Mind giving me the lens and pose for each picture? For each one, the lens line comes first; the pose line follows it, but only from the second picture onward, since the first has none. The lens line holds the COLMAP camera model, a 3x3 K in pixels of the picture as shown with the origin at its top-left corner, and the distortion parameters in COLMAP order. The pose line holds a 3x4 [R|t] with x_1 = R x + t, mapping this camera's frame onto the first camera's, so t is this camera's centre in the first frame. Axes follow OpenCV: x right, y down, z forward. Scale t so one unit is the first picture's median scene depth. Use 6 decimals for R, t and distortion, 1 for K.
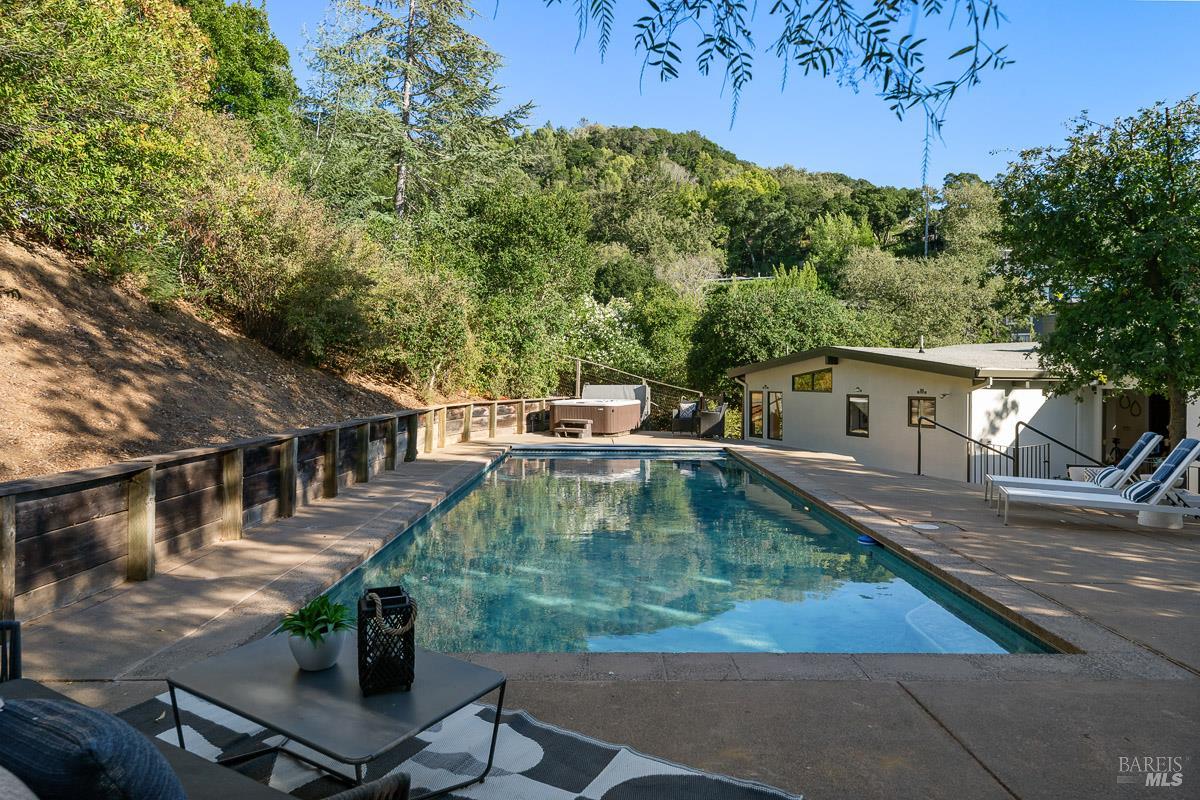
lens RADIAL K [[722.1, 0, 600.0], [0, 722.1, 400.0], [0, 0, 1]] dist [-0.000292, 0.000010]
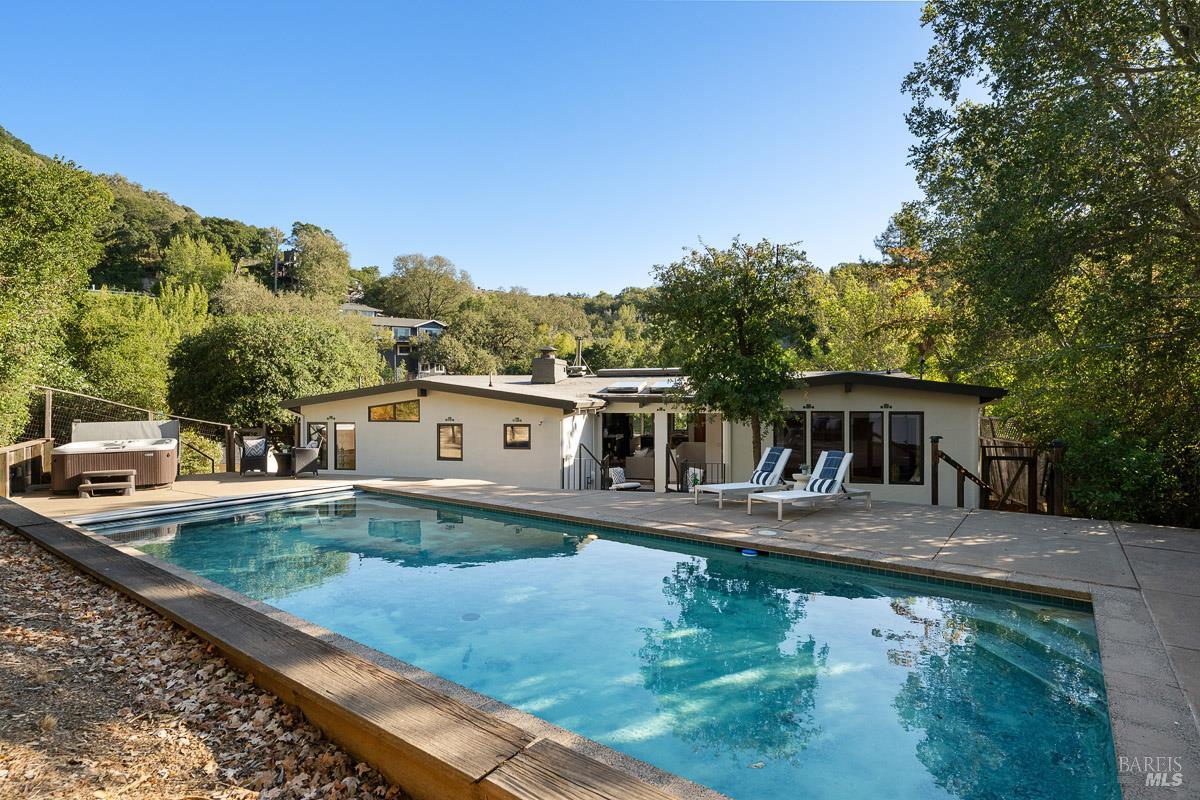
lens RADIAL K [[619.6, 0, 600.0], [0, 619.6, 400.0], [0, 0, 1]] dist [0.000844, 0.000288]
pose [[0.605961, -0.013122, 0.795386, -0.180880], [0.033134, 0.999413, -0.008754, -0.018500], [-0.794804, 0.031659, 0.606040, 0.153608]]
